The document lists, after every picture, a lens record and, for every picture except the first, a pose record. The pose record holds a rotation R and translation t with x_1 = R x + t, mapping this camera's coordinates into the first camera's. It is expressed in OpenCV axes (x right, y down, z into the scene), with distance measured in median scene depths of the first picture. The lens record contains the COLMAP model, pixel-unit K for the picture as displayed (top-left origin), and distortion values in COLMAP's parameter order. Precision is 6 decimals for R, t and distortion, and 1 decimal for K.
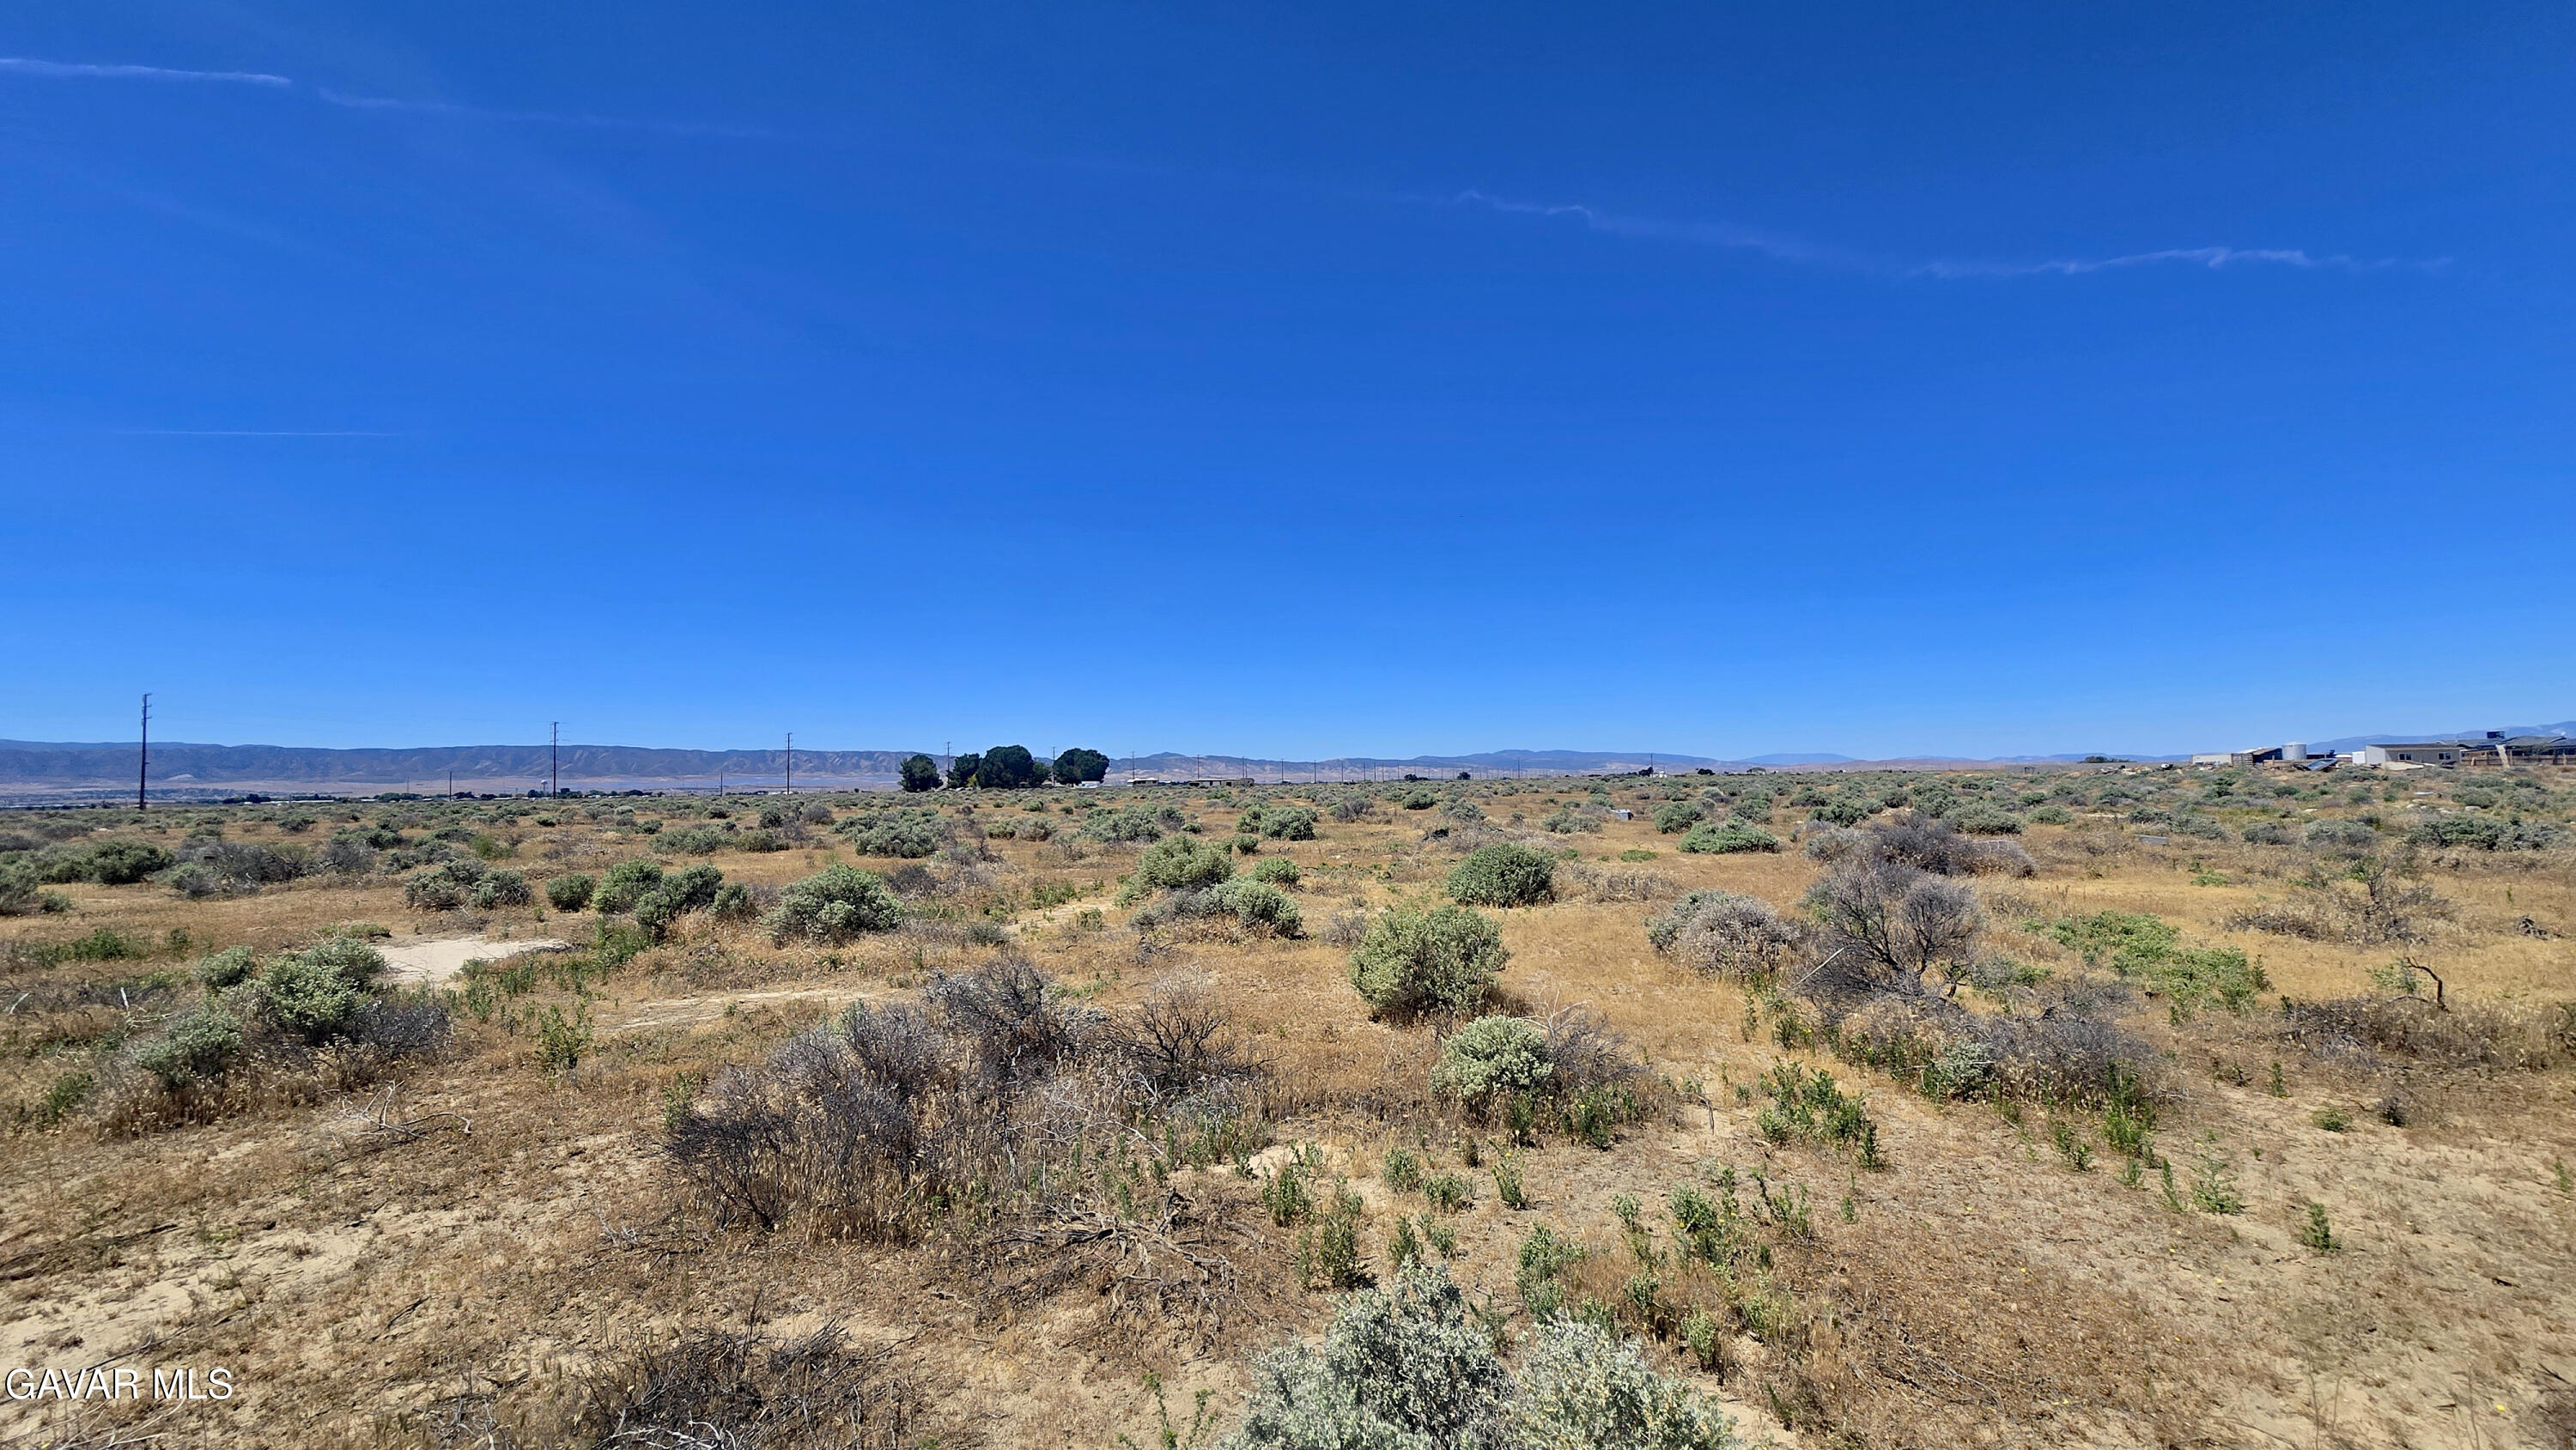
lens RADIAL K [[1052.8, 0, 1281.4], [0, 1052.8, 729.3], [0, 0, 1]] dist [-0.002657, 0.002364]
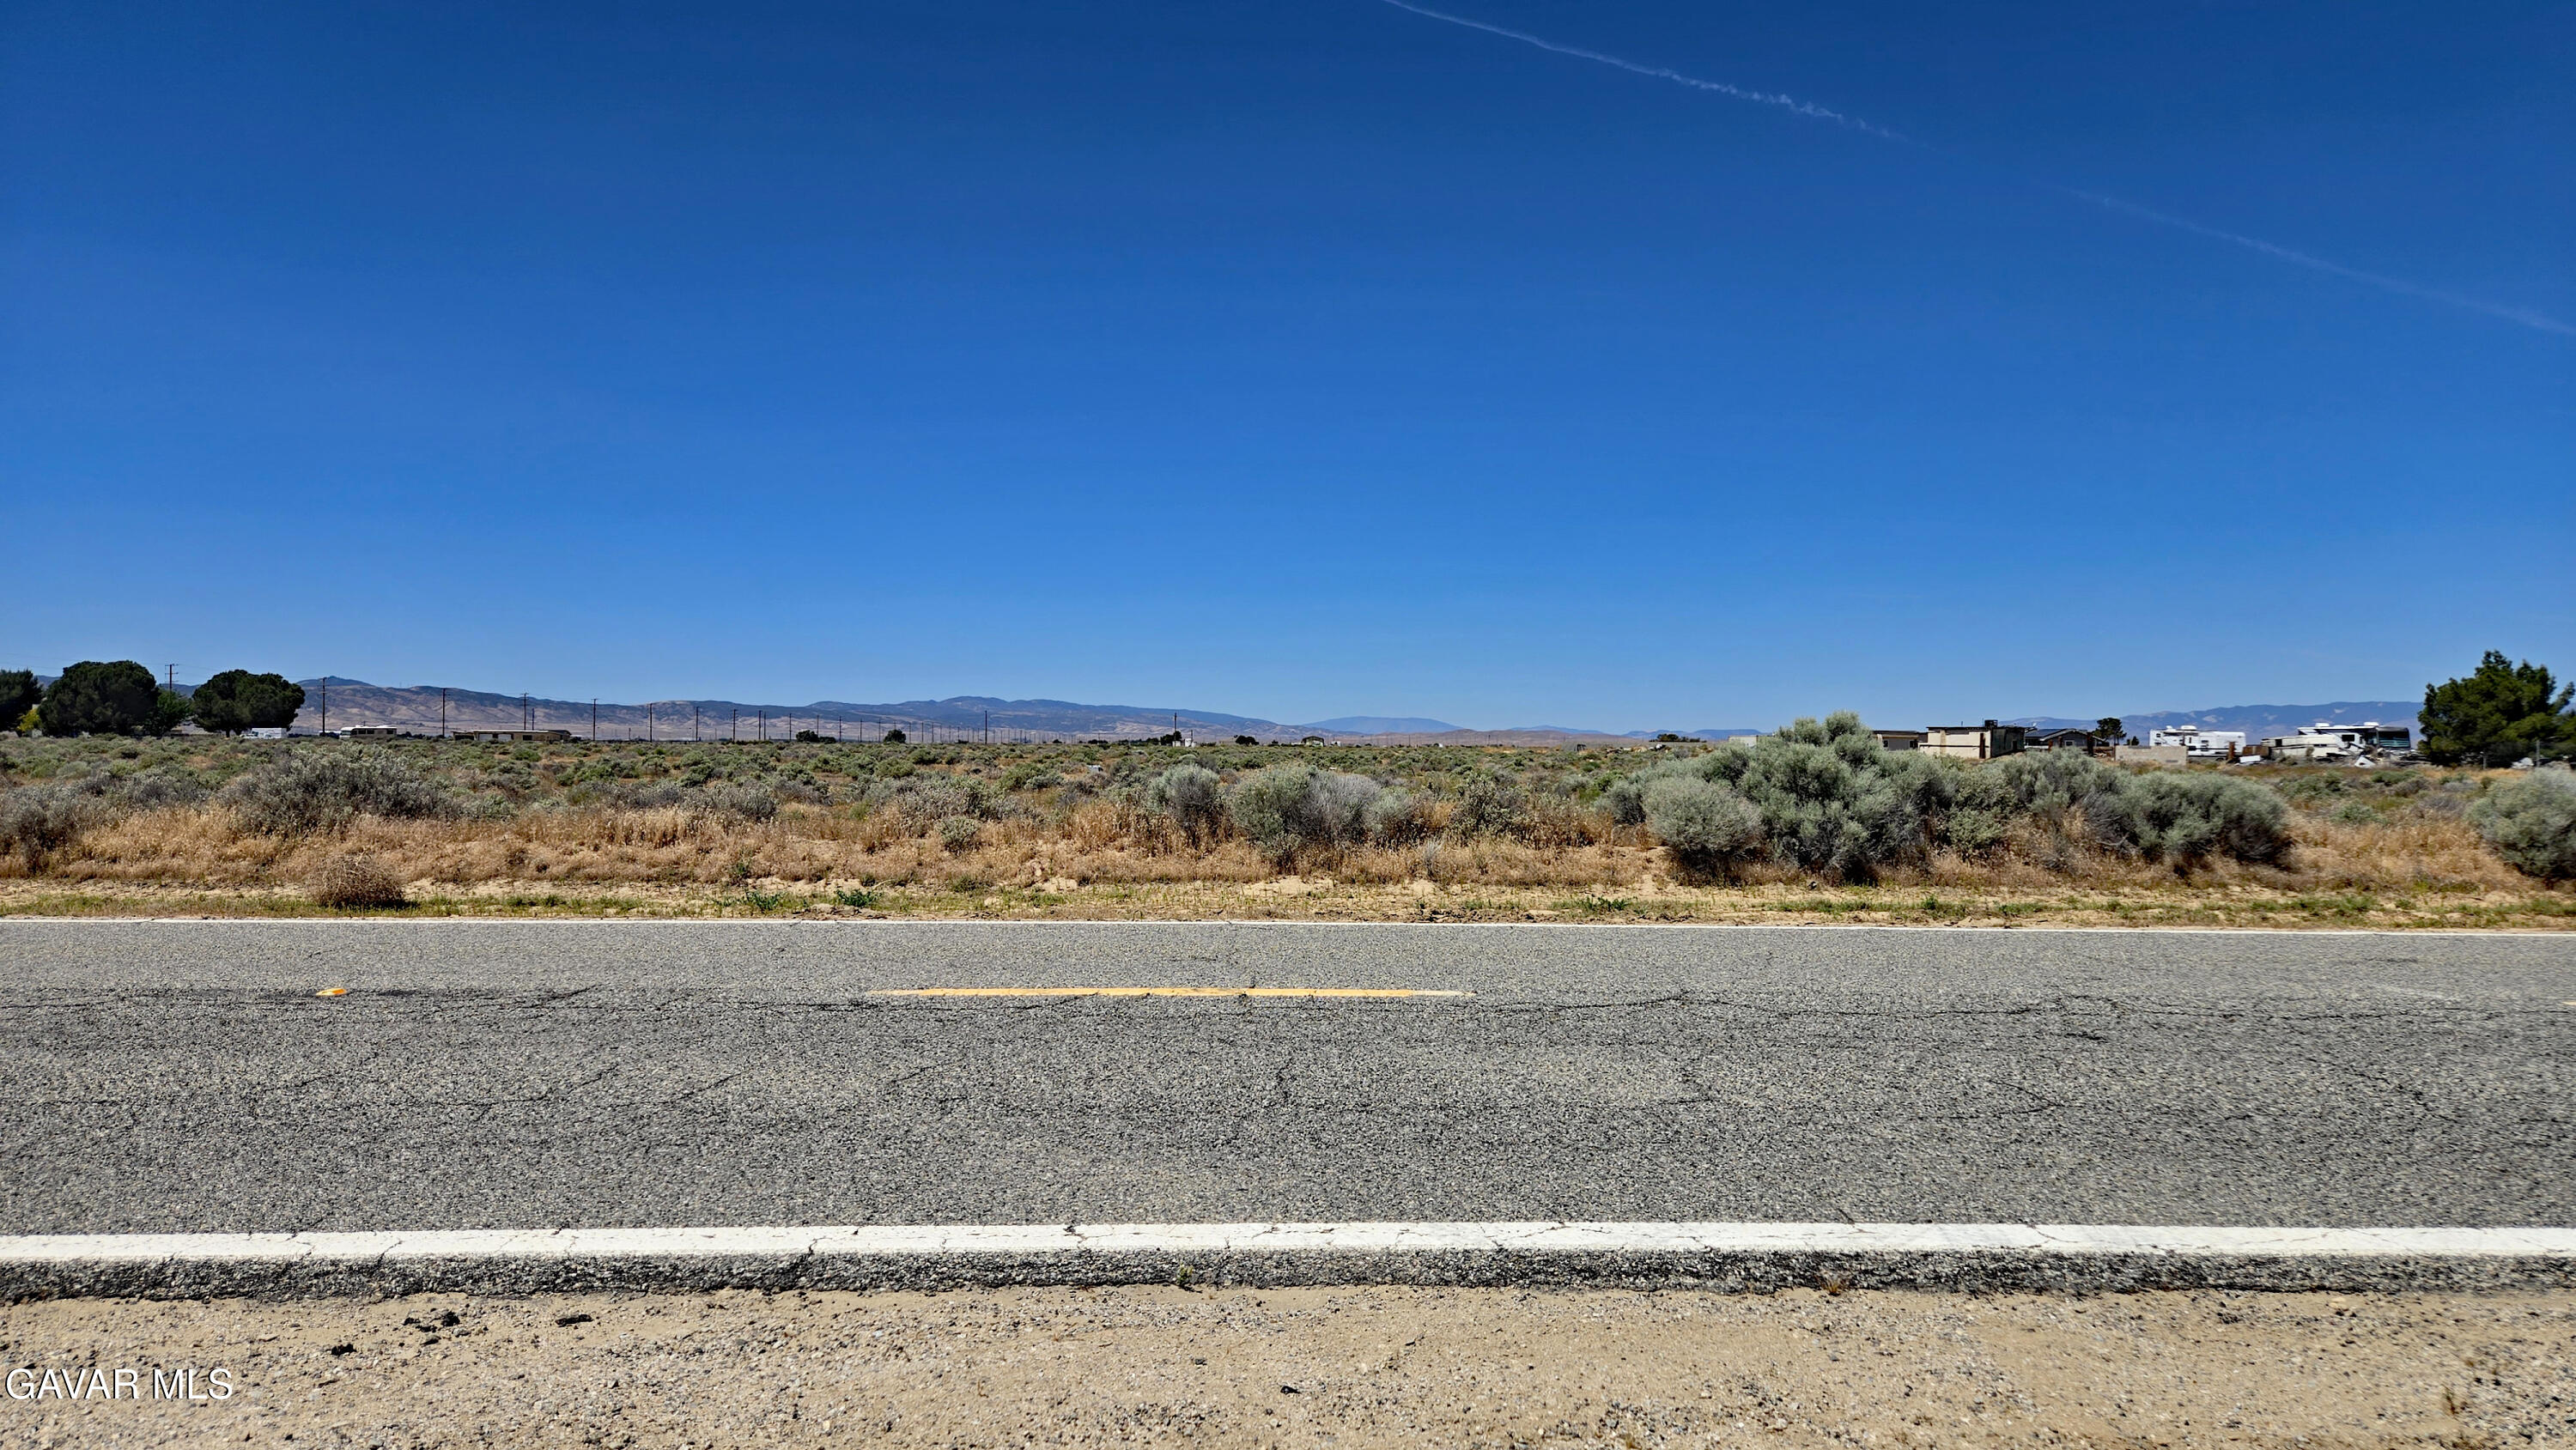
lens RADIAL K [[1715.0, 0, 1254.6], [0, 1715.0, 747.7], [0, 0, 1]] dist [0.072042, -0.058602]
pose [[0.928434, 0.026036, 0.370583, -0.064583], [-0.044599, 0.998138, 0.041610, -0.009561], [-0.368810, -0.055160, 0.927867, -0.244907]]
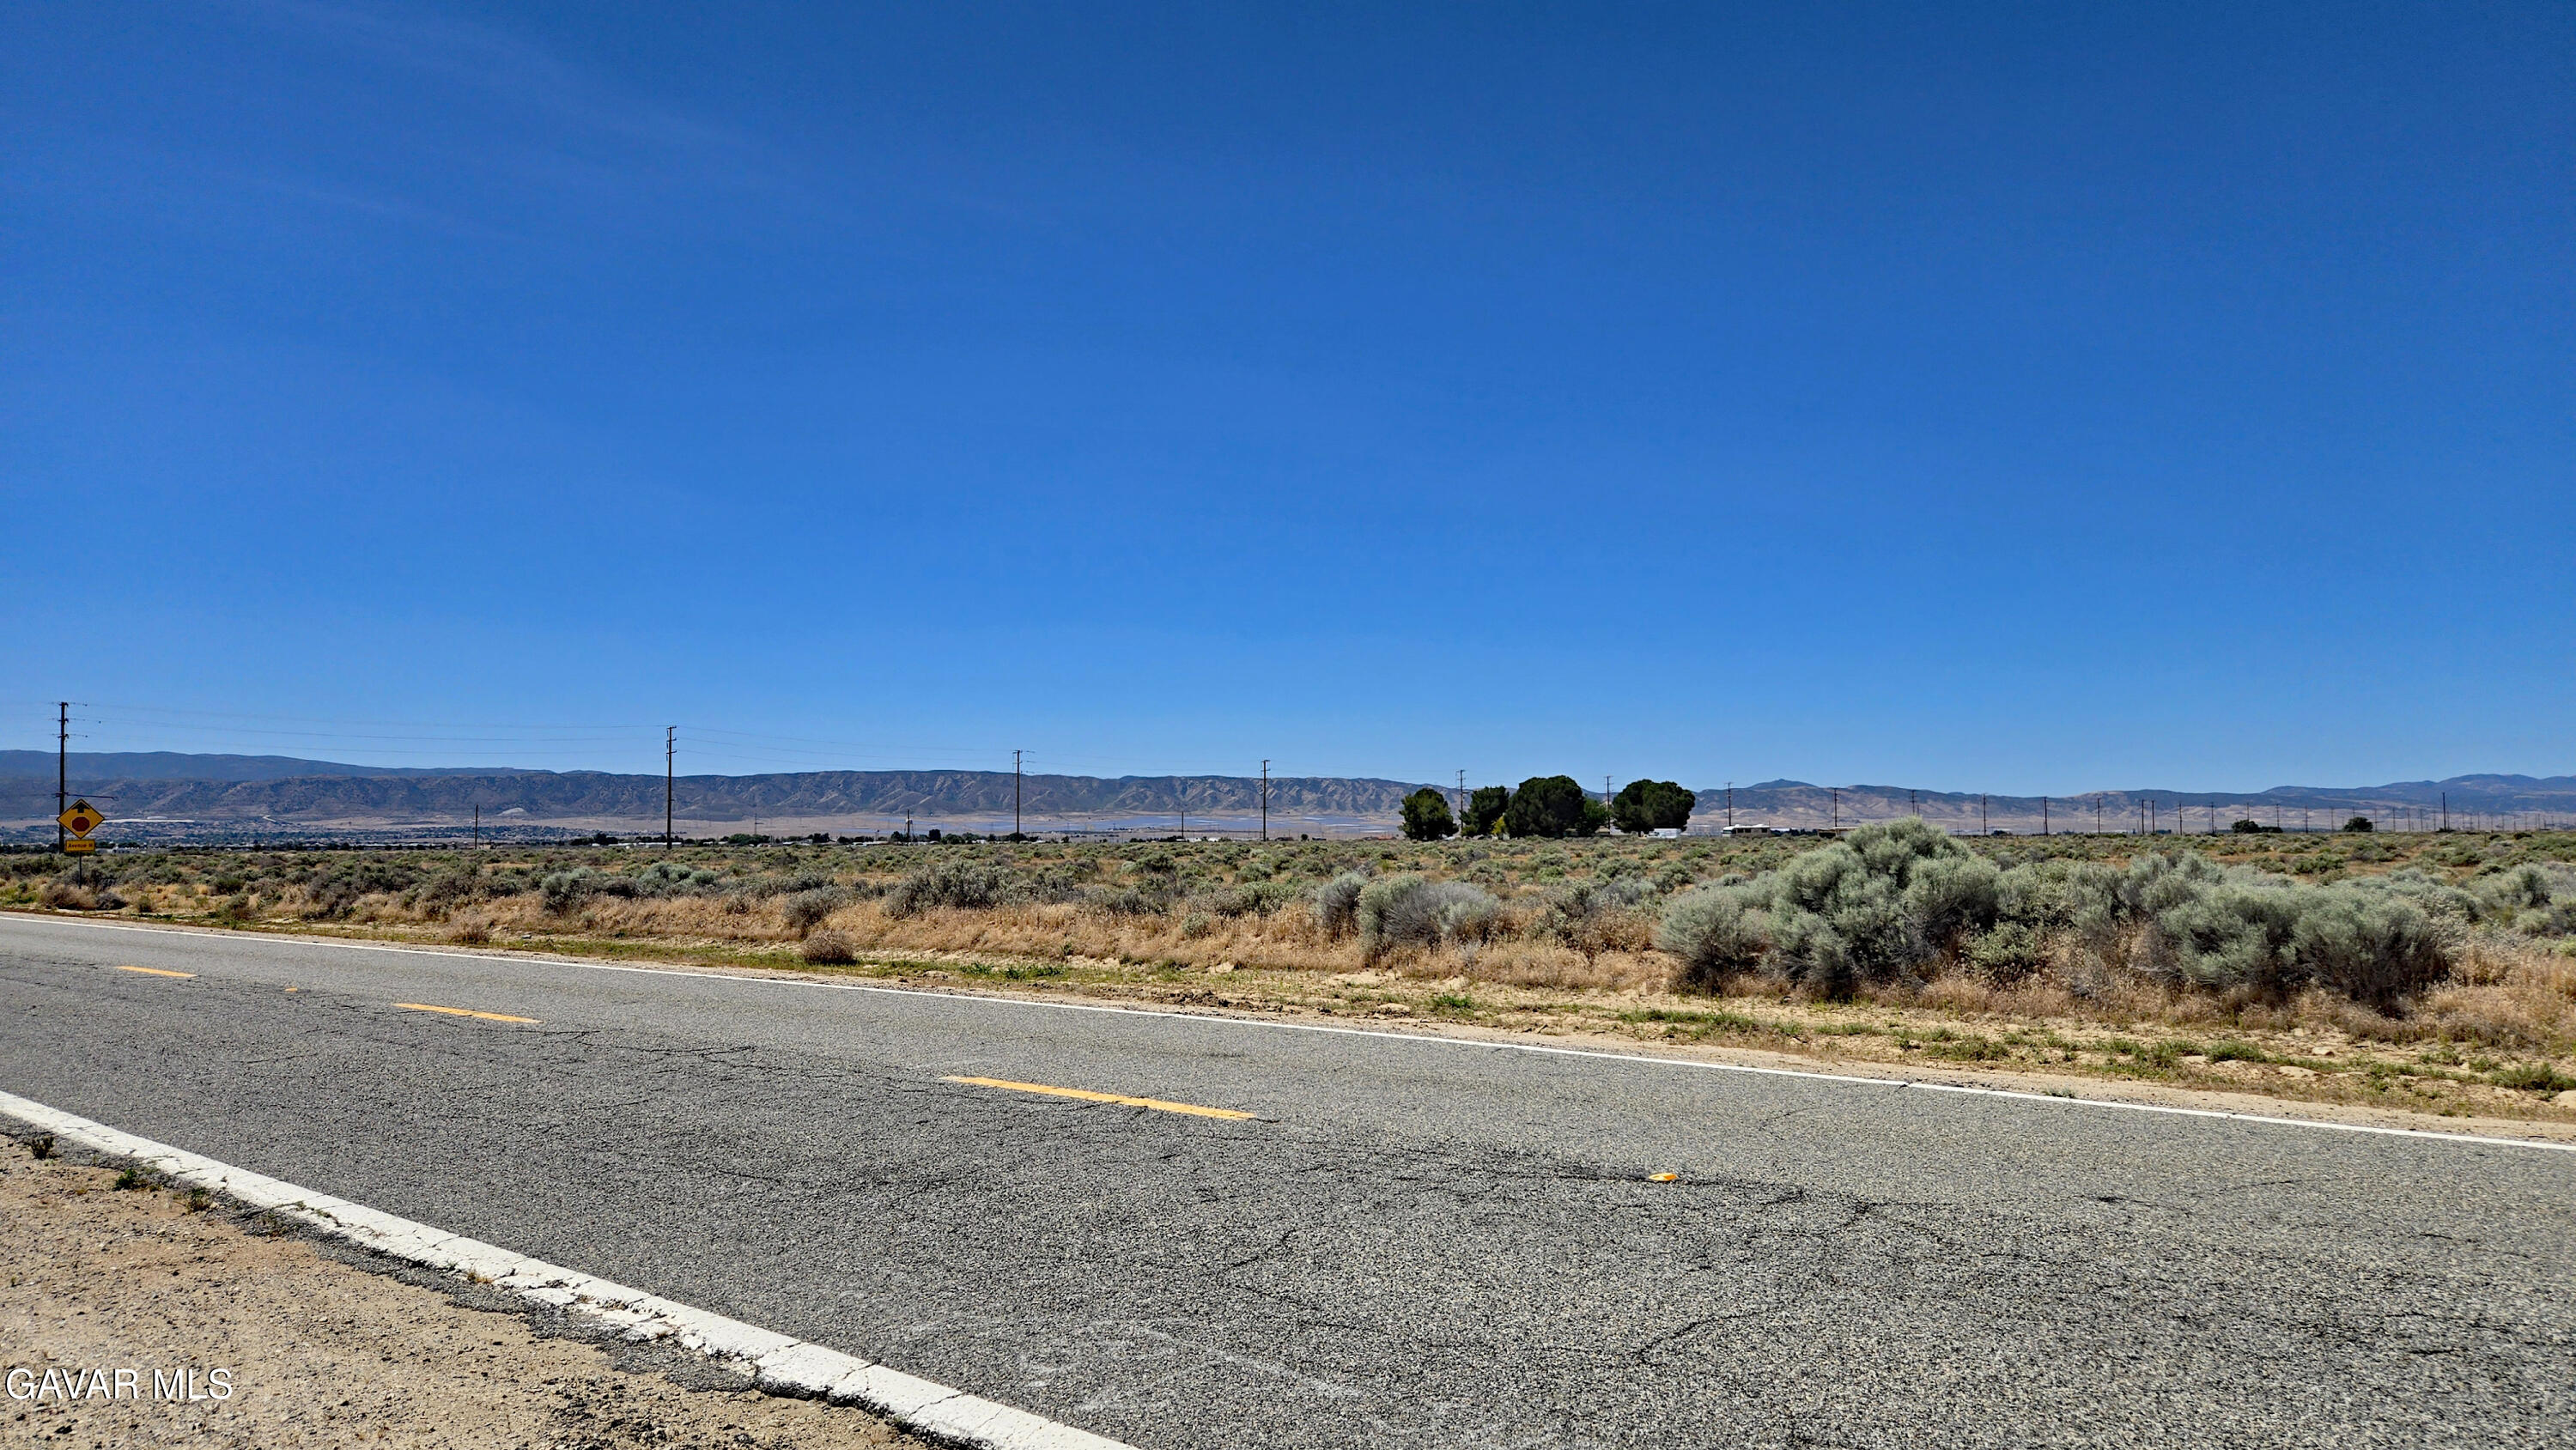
lens RADIAL K [[1715.0, 0, 1311.2], [0, 1715.0, 741.5], [0, 0, 1]] dist [0.072042, -0.058602]
pose [[0.930586, -0.008519, -0.365974, 0.028291], [0.008439, 0.999963, -0.001818, -0.013994], [0.365976, -0.001396, 0.930623, -0.266493]]
